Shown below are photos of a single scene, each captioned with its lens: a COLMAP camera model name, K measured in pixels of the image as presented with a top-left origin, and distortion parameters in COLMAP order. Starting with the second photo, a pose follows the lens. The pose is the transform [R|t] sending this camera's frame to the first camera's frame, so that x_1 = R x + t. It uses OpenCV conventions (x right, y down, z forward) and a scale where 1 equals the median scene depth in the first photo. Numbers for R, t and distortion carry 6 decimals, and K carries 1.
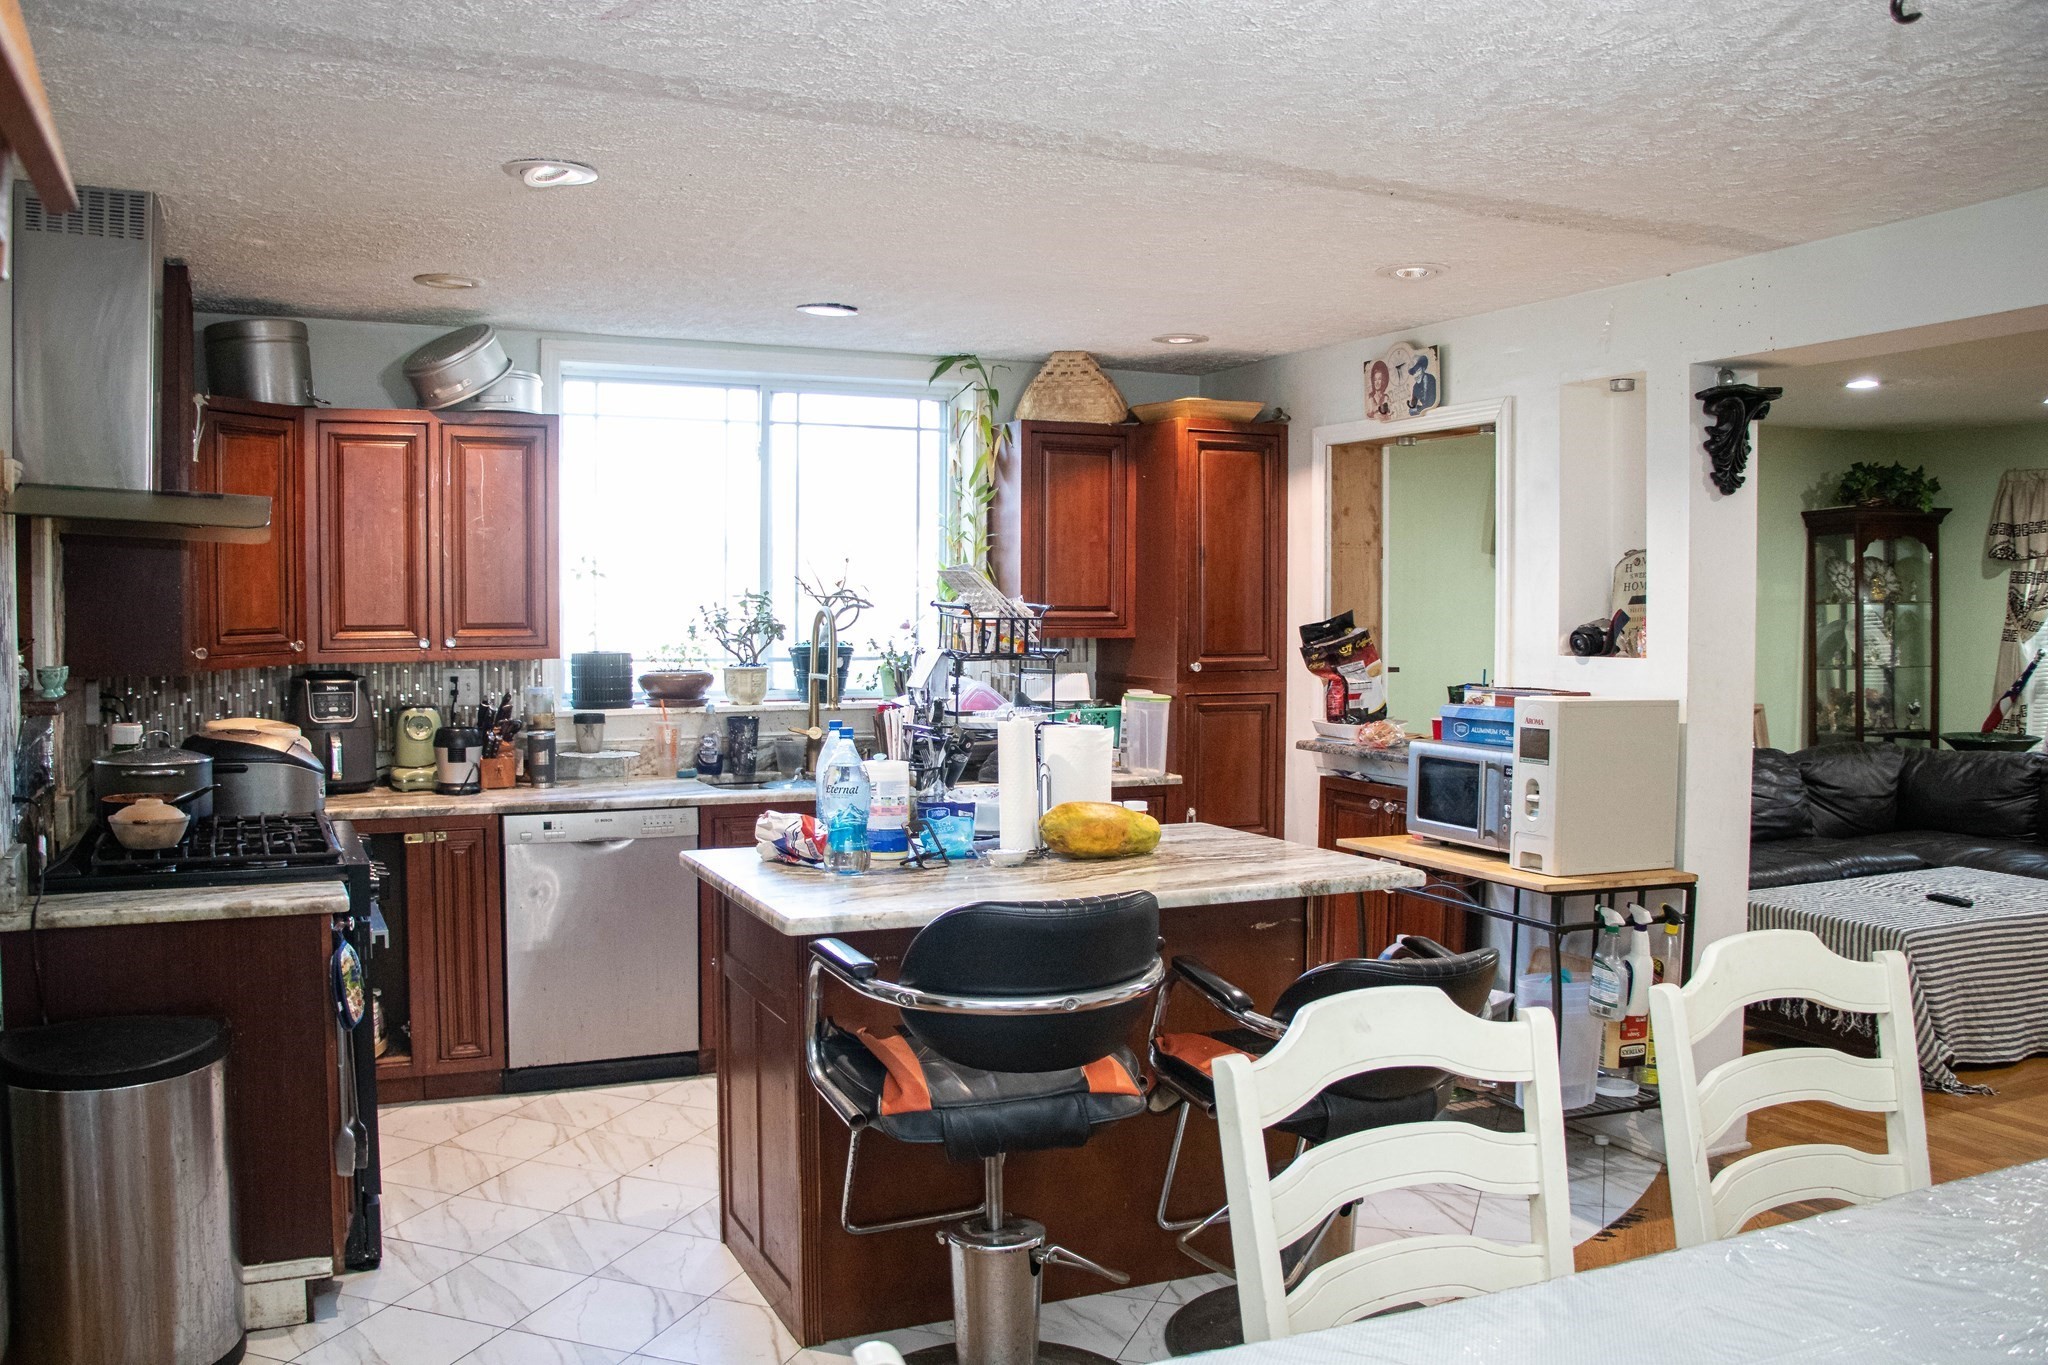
lens RADIAL K [[1672.1, 0, 1003.5], [0, 1672.1, 699.0], [0, 0, 1]] dist [-0.193152, 0.170752]
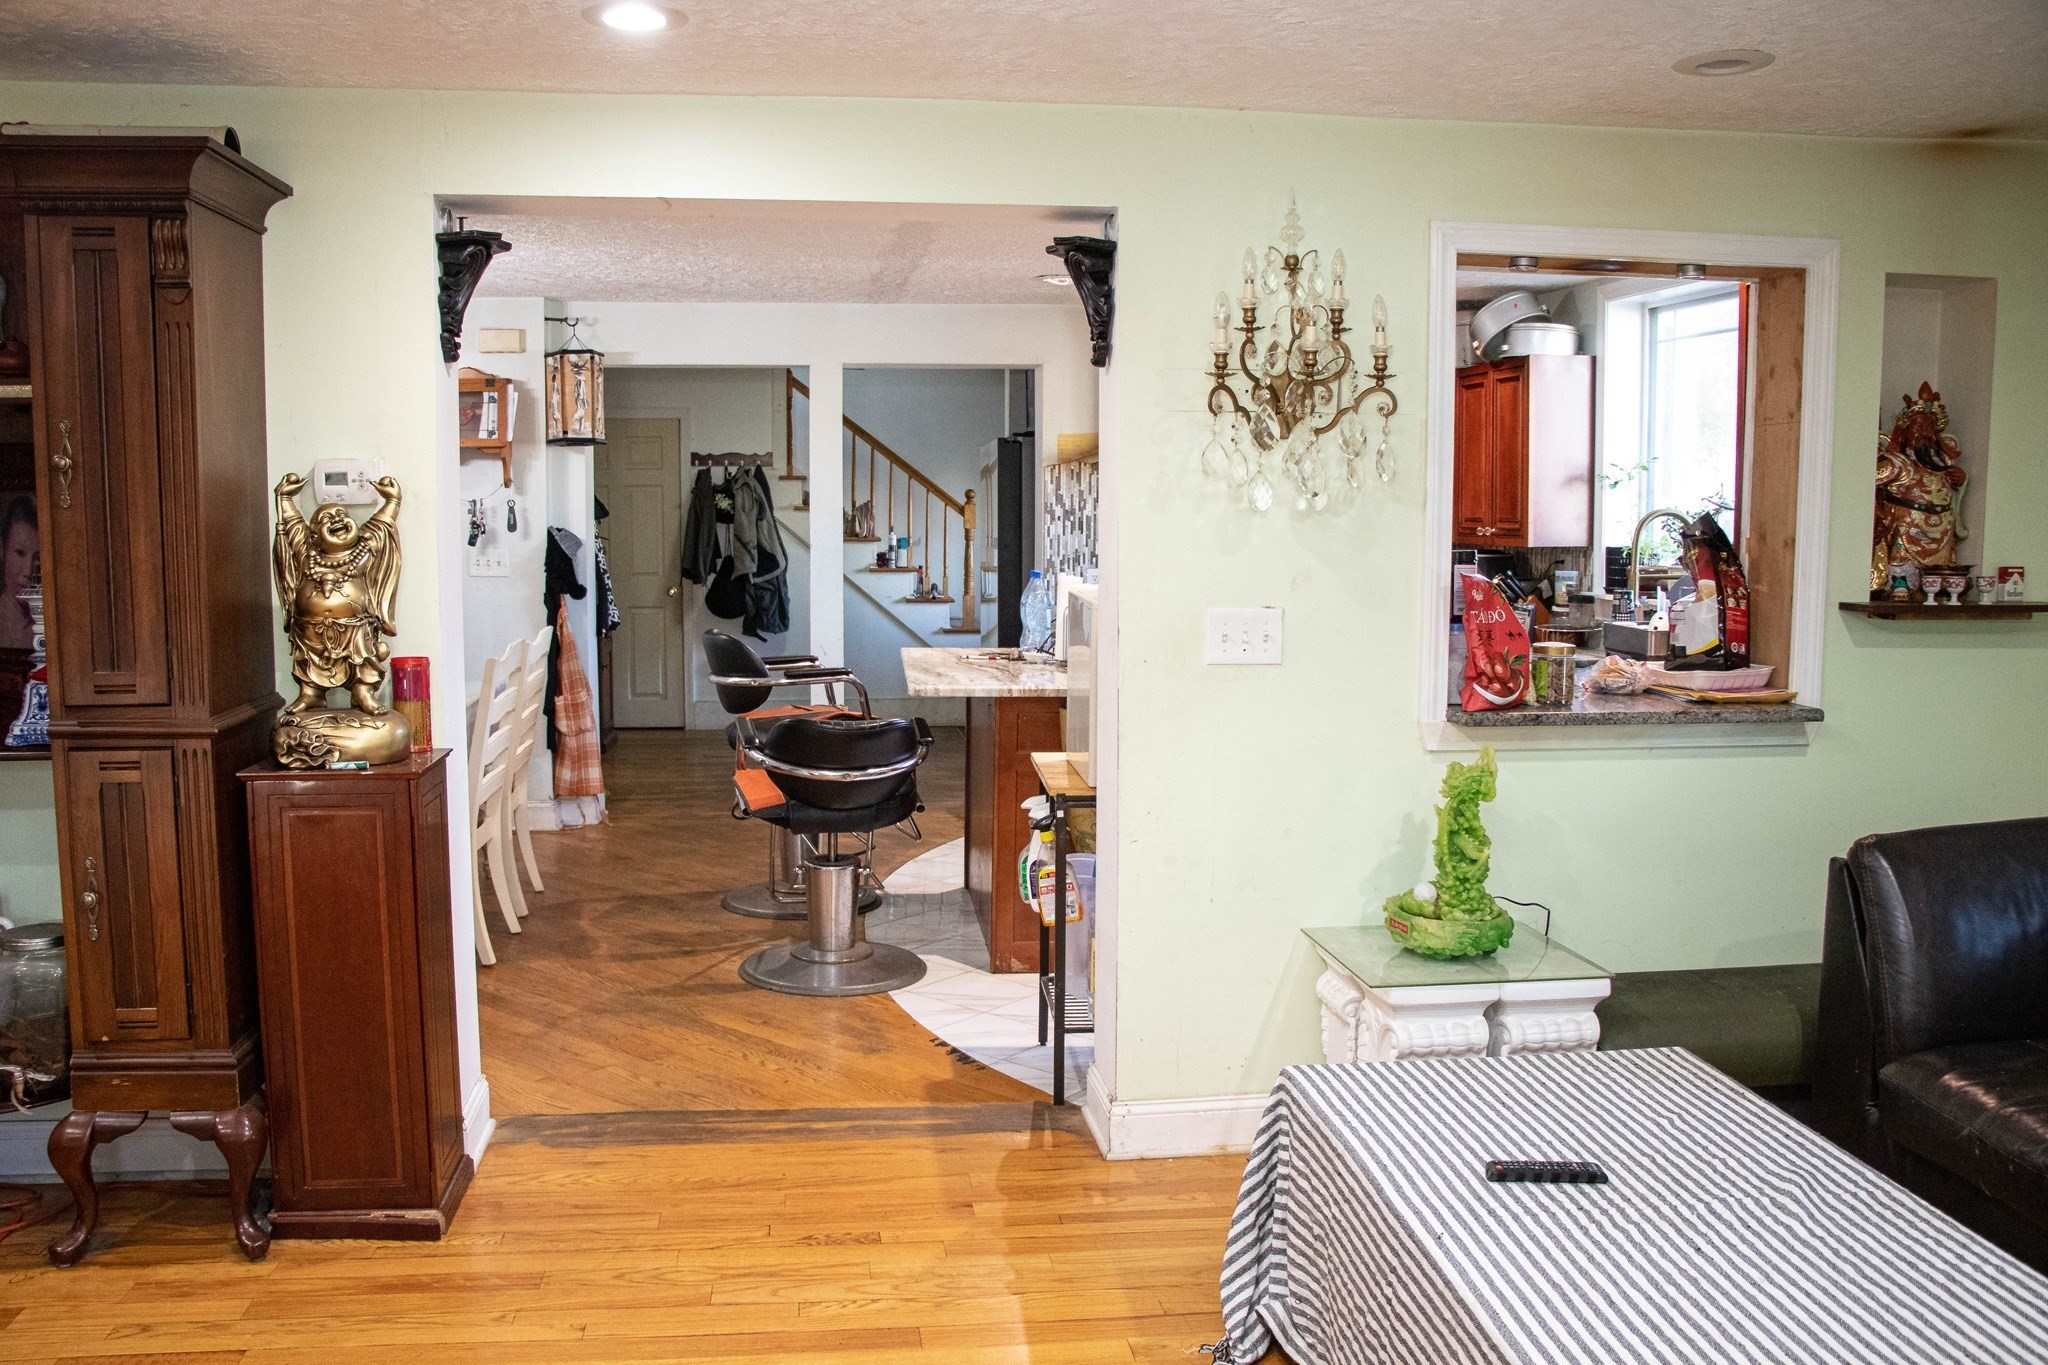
lens RADIAL K [[1672.1, 0, 1003.5], [0, 1672.1, 699.0], [0, 0, 1]] dist [-0.193152, 0.170752]
pose [[-0.298630, 0.109807, -0.948031, 1.026597], [-0.055161, 0.989712, 0.132011, -0.051210], [0.952773, 0.091717, -0.289501, 0.956132]]
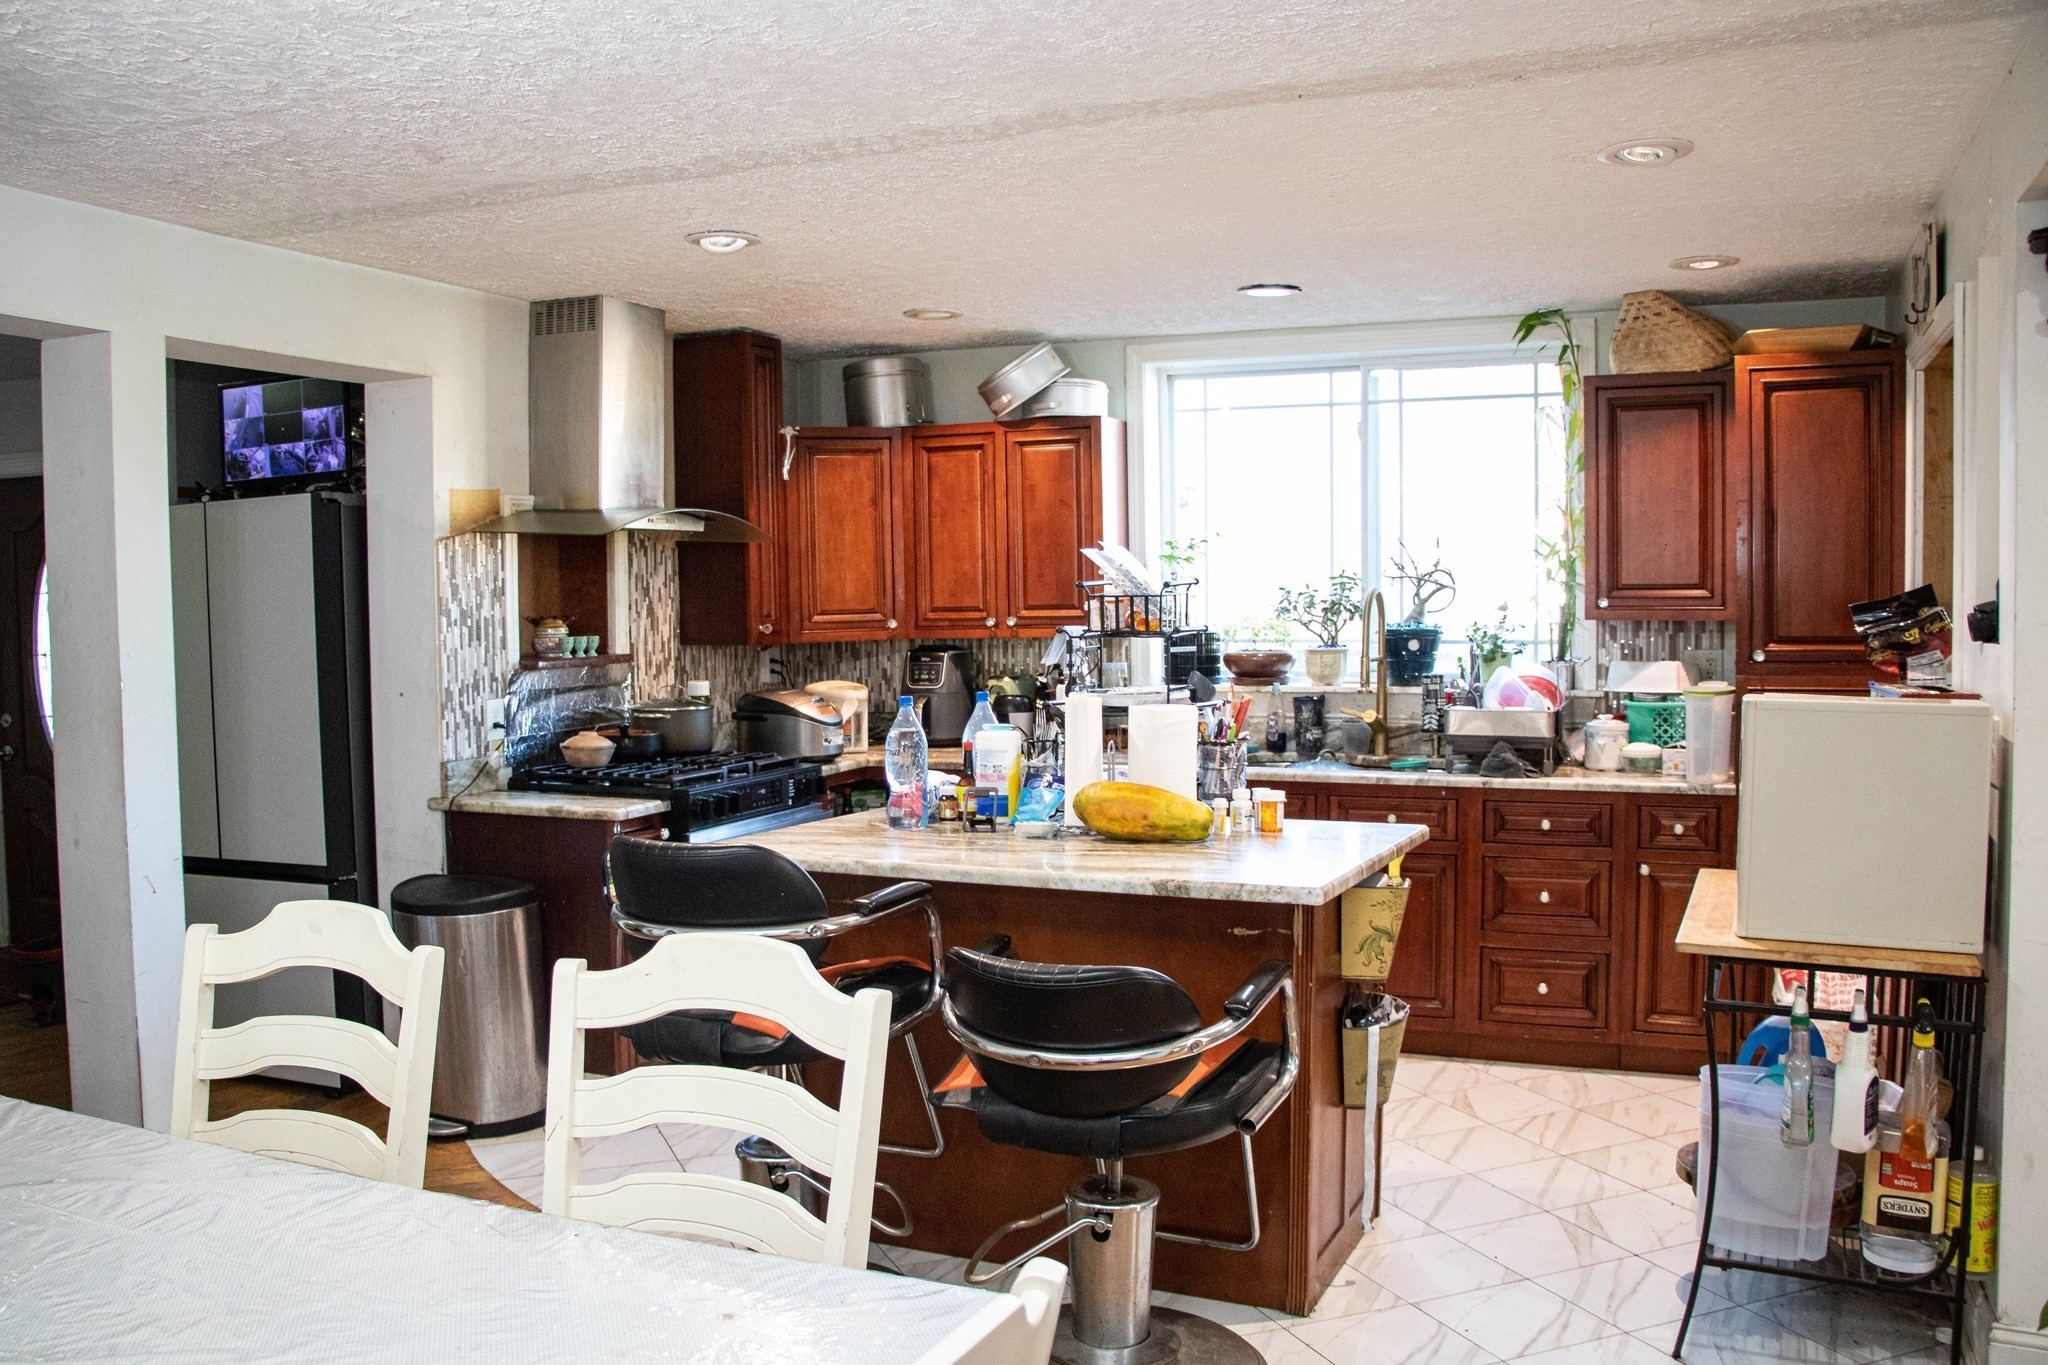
lens RADIAL K [[1672.1, 0, 1003.5], [0, 1672.1, 699.0], [0, 0, 1]] dist [-0.193152, 0.170752]
pose [[0.668232, 0.033914, -0.743180, 0.496128], [-0.028800, 0.999391, 0.019710, -0.002914], [0.743395, 0.008233, 0.668802, 0.199121]]
